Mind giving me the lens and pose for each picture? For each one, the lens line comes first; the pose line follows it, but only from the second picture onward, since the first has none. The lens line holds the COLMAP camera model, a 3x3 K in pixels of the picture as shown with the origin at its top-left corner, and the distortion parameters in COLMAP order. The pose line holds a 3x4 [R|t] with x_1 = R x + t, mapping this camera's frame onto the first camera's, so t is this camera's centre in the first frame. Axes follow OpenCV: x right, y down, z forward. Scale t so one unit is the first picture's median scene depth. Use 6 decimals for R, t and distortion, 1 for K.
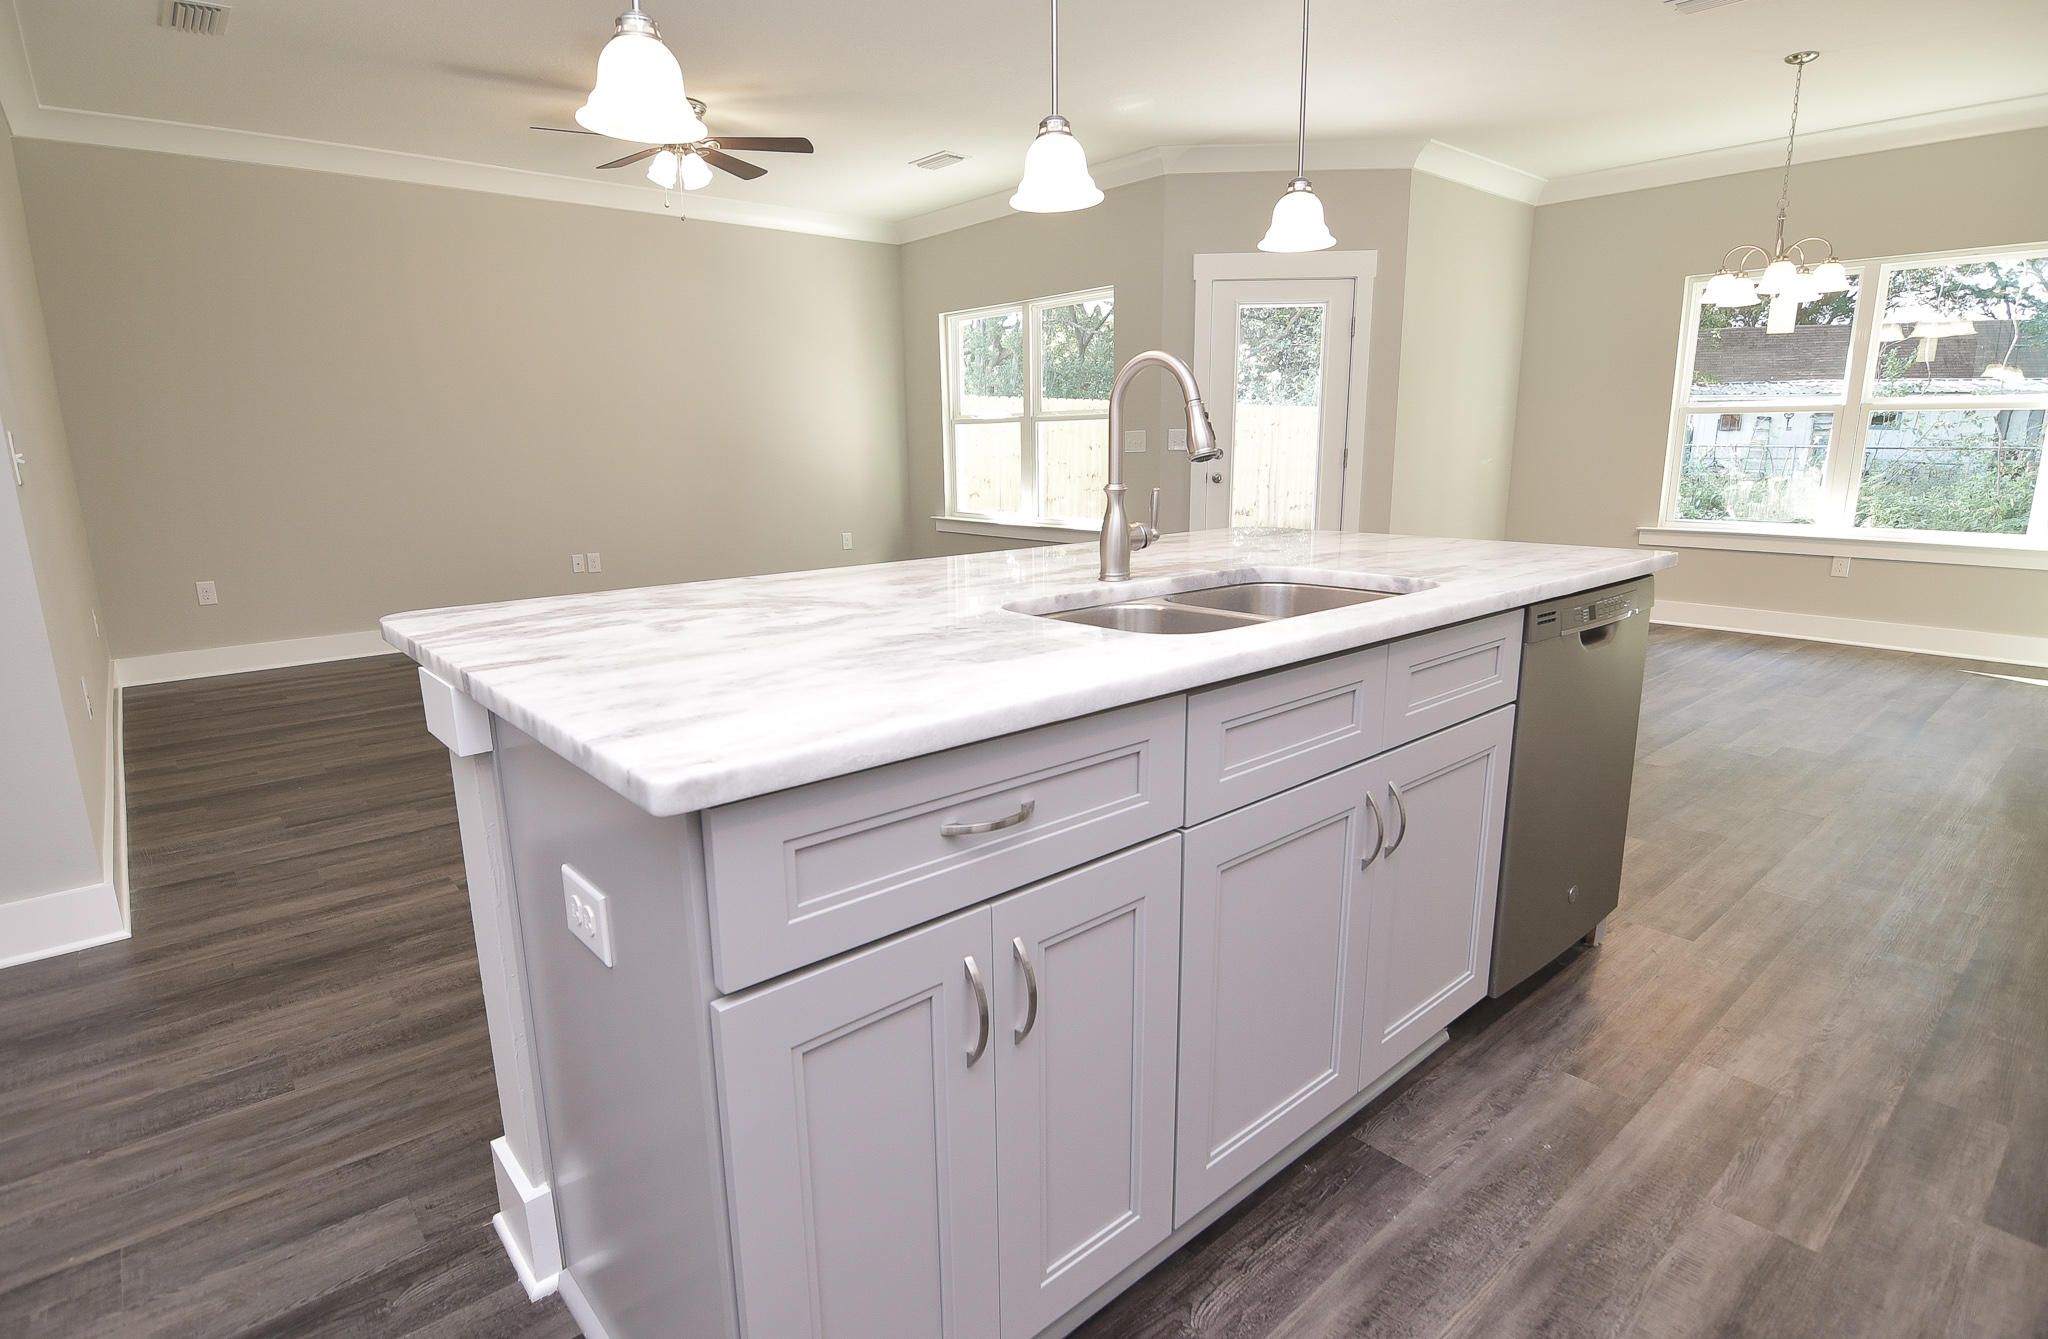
lens RADIAL K [[1011.2, 0, 1024.0], [0, 1011.2, 669.5], [0, 0, 1]] dist [-0.011987, -0.001365]
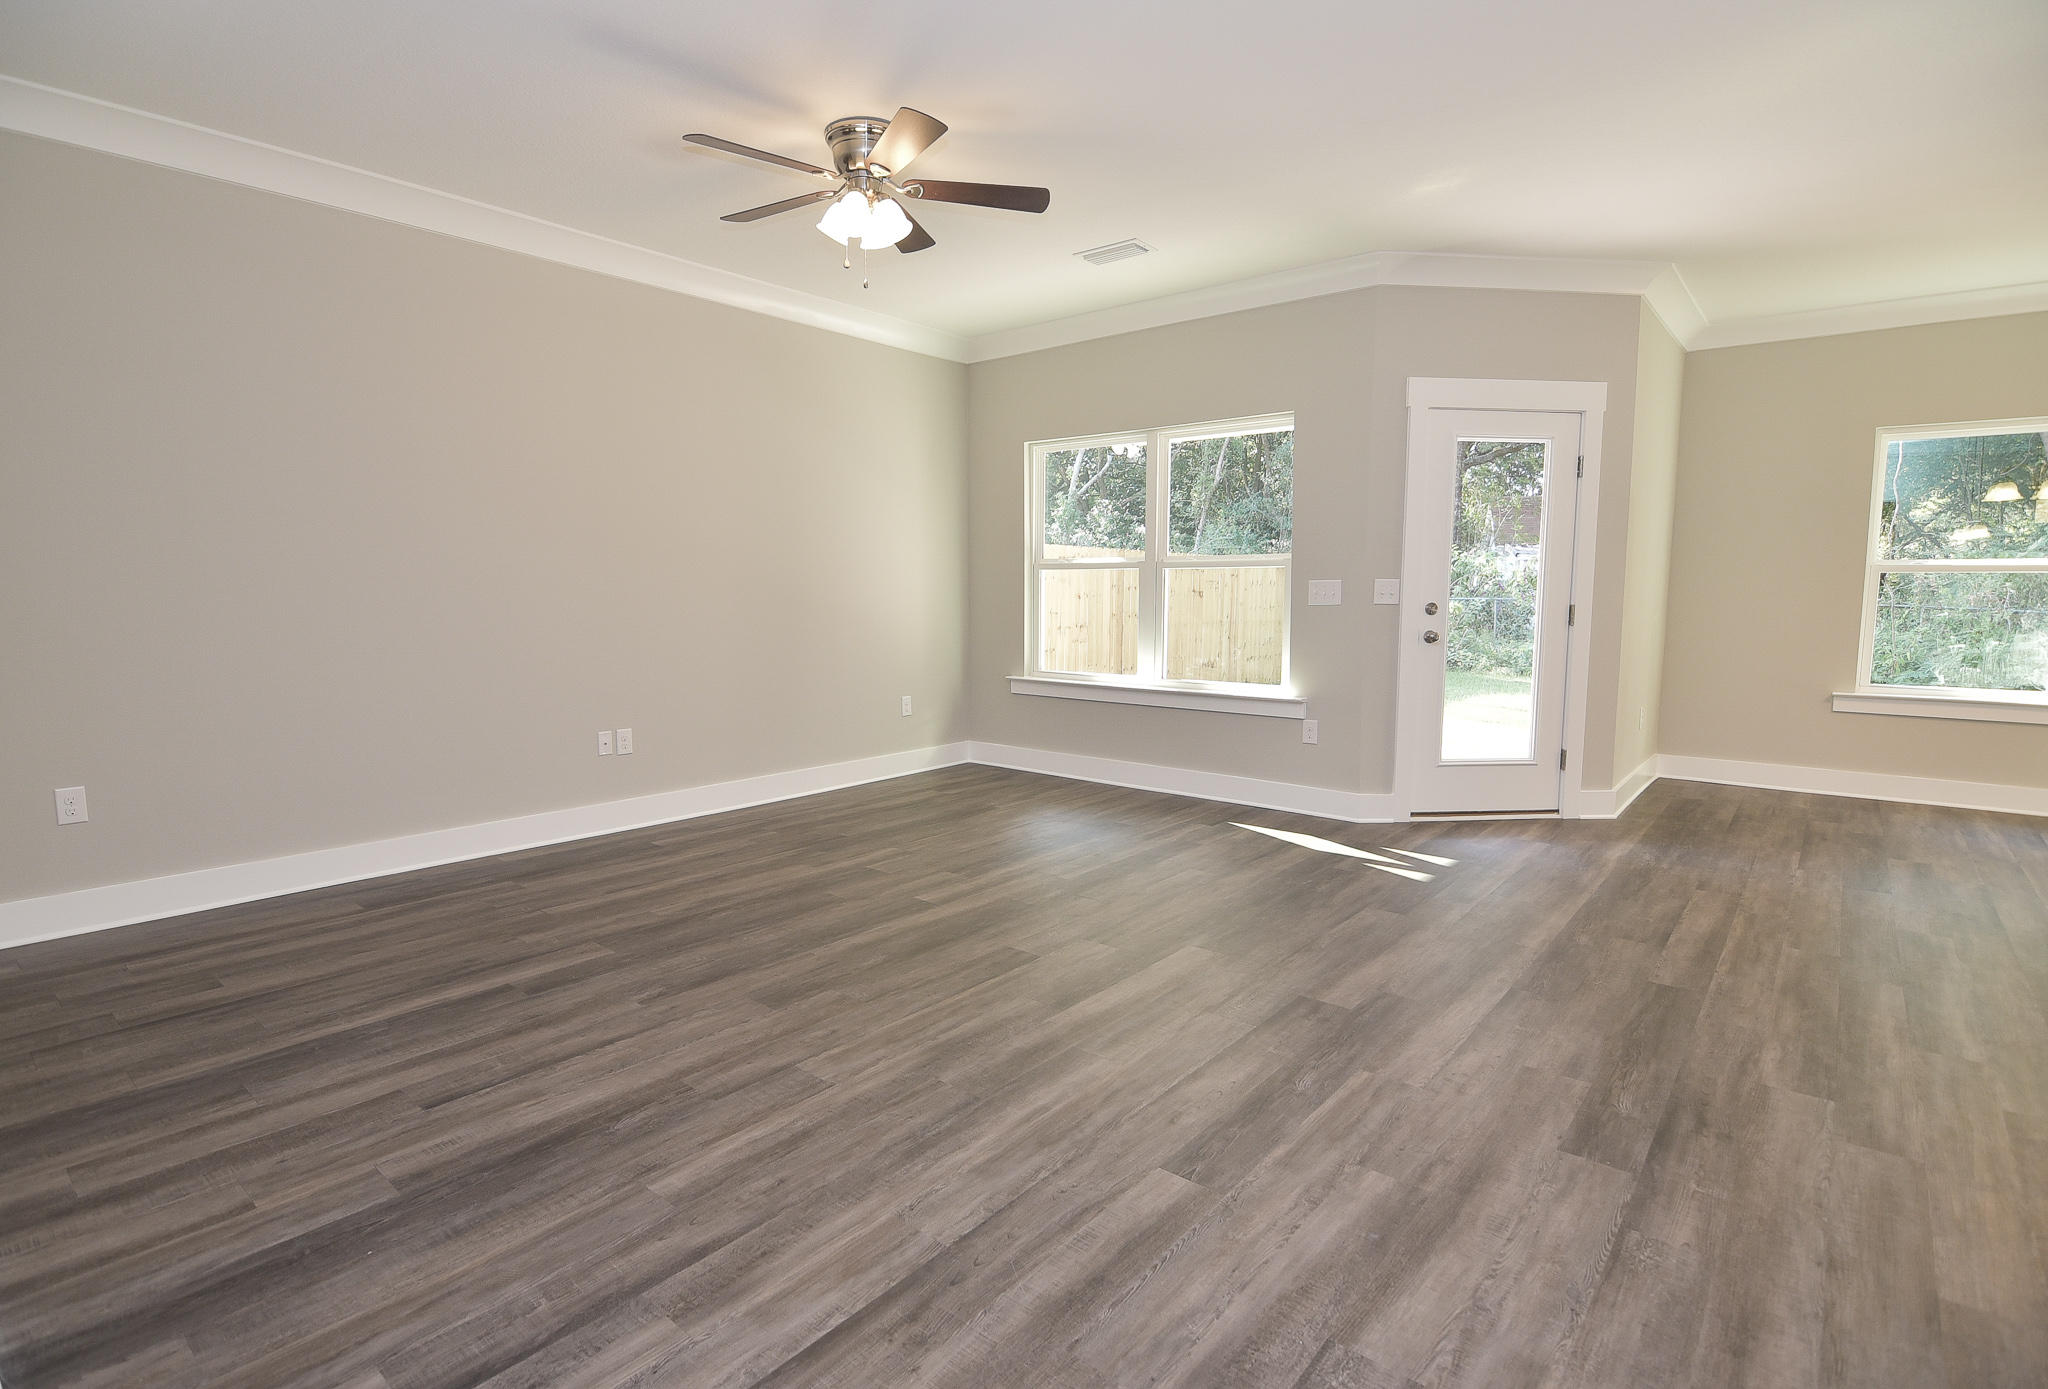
lens RADIAL K [[979.6, 0, 998.7], [0, 979.6, 693.9], [0, 0, 1]] dist [-0.019052, -0.000957]
pose [[0.988197, -0.002384, 0.153171, -0.286755], [0.020049, 0.993291, -0.113886, -0.057557], [-0.151872, 0.115613, 0.981615, 0.265270]]
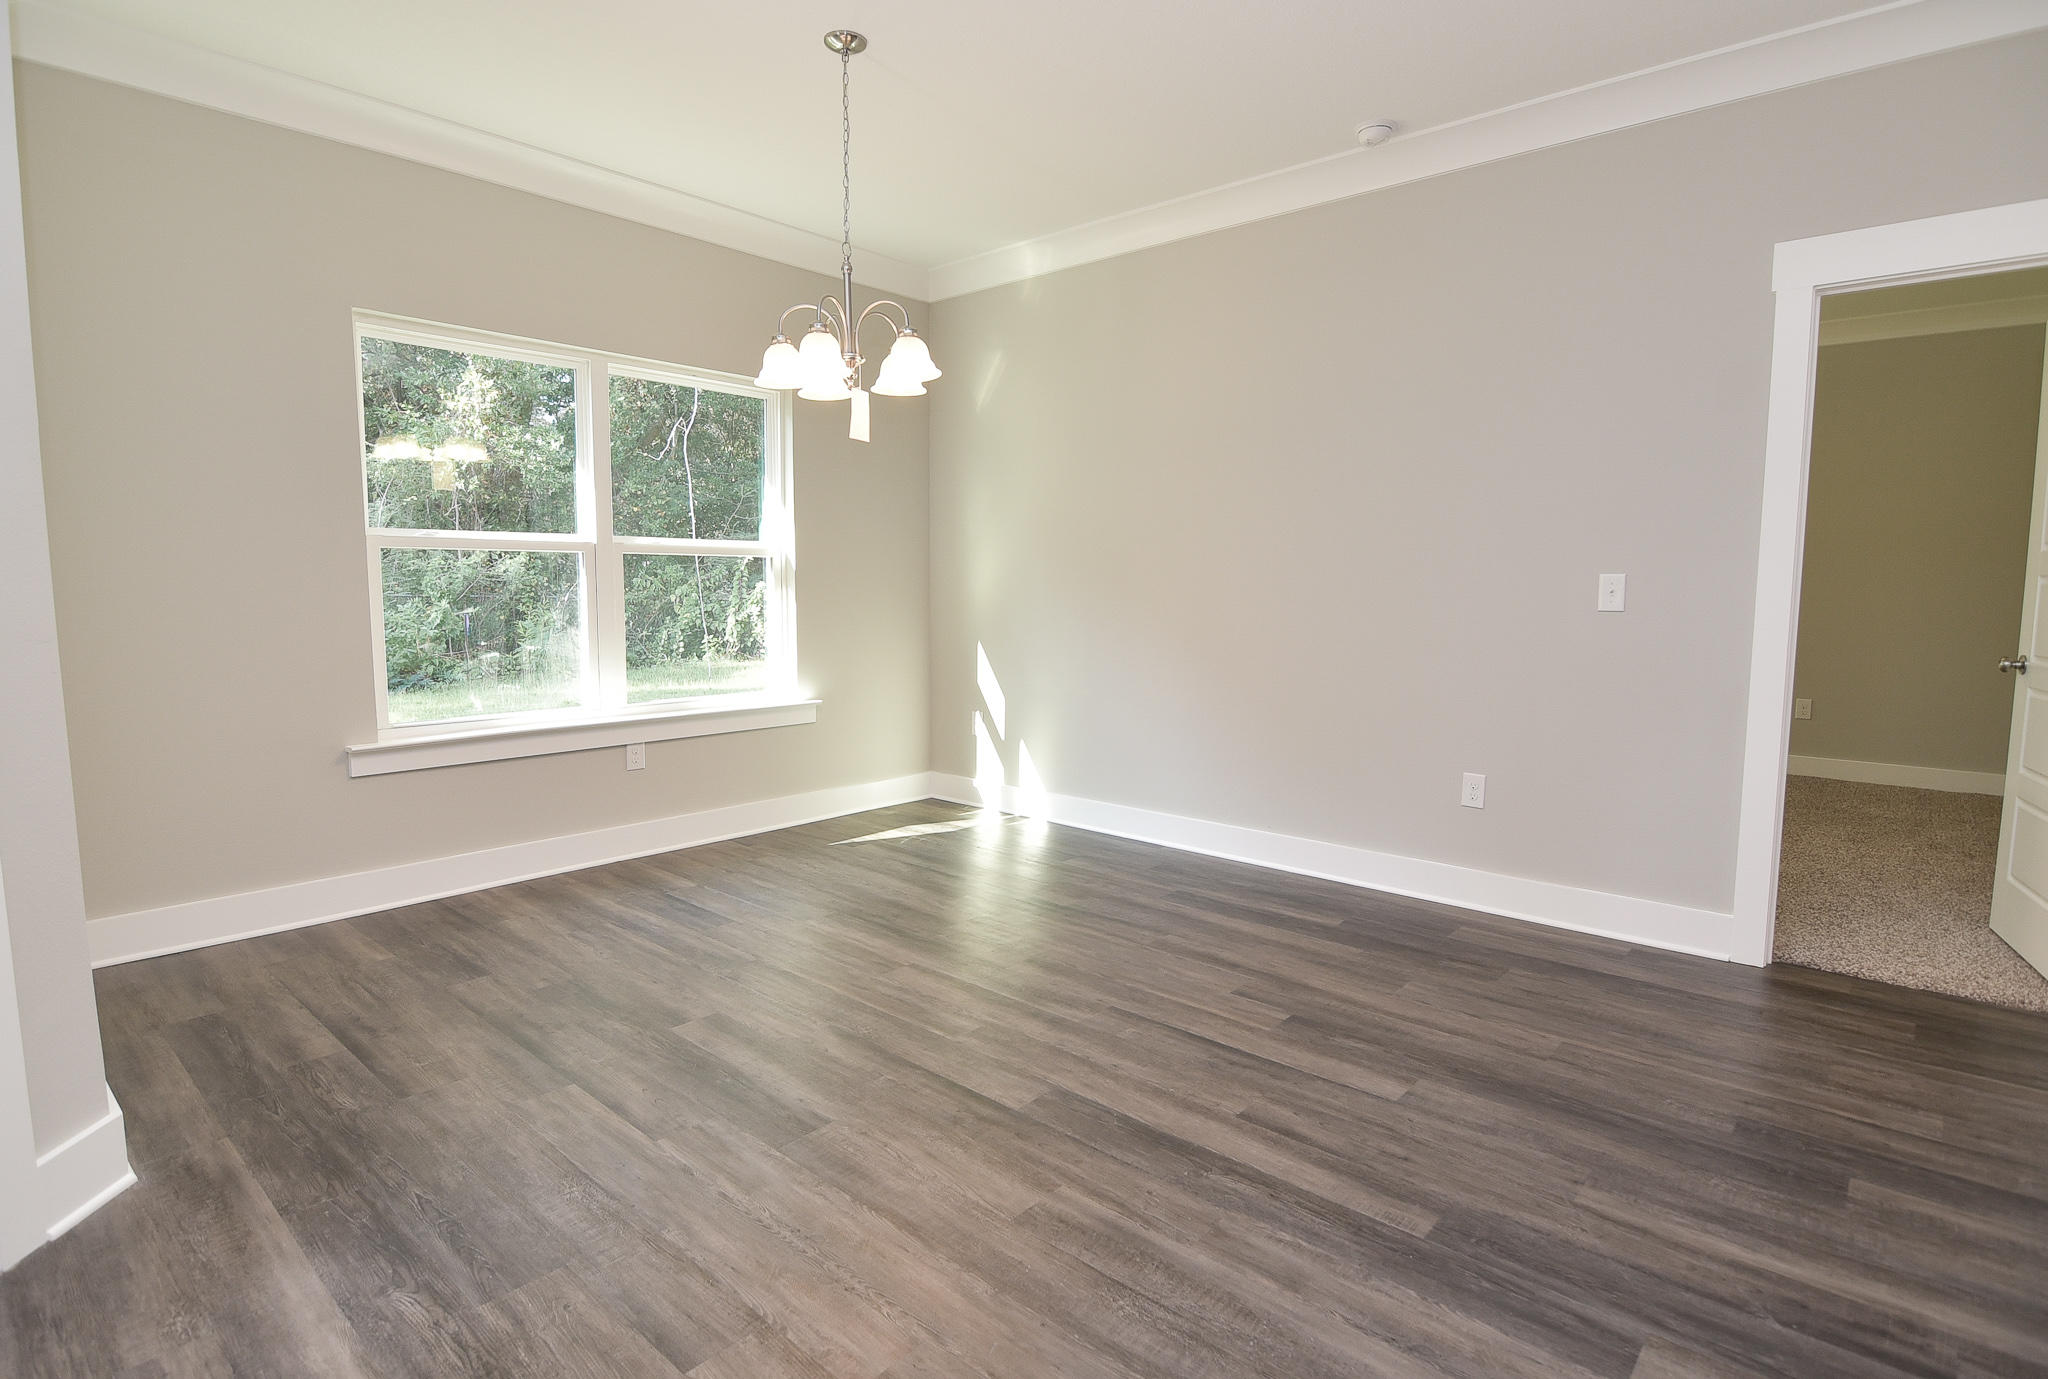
lens RADIAL K [[1029.7, 0, 1024.0], [0, 1029.7, 689.5], [0, 0, 1]] dist [-0.042445, -0.000191]
pose [[-0.136441, -0.091183, 0.986443, 0.032237], [0.214134, 0.969500, 0.119235, -0.172695], [-0.967228, 0.227499, -0.112754, 0.759135]]
